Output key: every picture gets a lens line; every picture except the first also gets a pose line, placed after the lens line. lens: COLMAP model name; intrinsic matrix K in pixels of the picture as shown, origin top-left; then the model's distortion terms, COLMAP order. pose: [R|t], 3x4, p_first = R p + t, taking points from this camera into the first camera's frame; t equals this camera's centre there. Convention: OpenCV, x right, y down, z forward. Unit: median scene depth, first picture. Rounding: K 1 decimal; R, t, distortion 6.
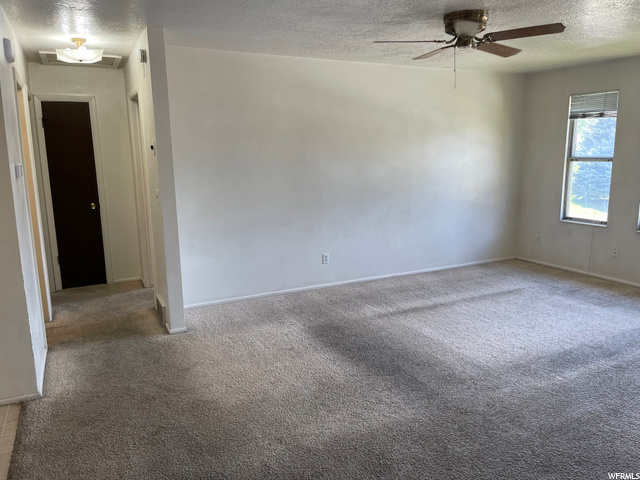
lens RADIAL K [[484.0, 0, 325.4], [0, 484.0, 235.7], [0, 0, 1]] dist [0.080348, -0.098951]
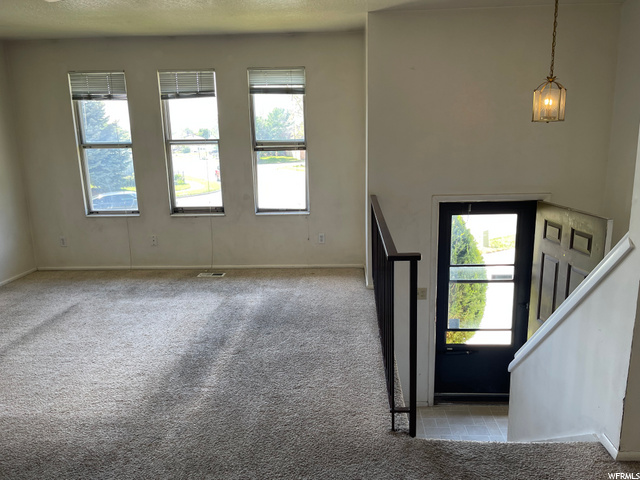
lens RADIAL K [[484.0, 0, 325.4], [0, 484.0, 235.7], [0, 0, 1]] dist [0.080348, -0.098951]
pose [[0.498420, -0.177410, 0.848589, -0.071574], [0.162731, 0.980584, 0.109425, -0.027252], [-0.851525, 0.083552, 0.517613, 0.213014]]
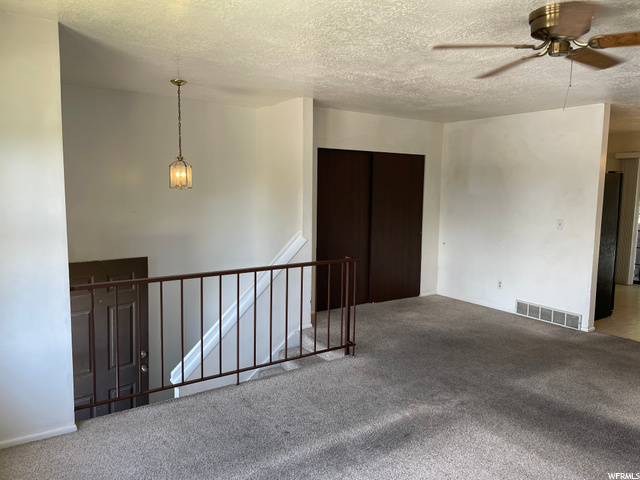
lens RADIAL K [[484.0, 0, 325.4], [0, 484.0, 235.7], [0, 0, 1]] dist [0.080348, -0.098951]
pose [[-0.989835, 0.013582, -0.141570, 0.495638], [-0.025040, 0.963237, 0.267483, -0.212376], [0.139999, 0.268309, -0.953106, 1.168670]]
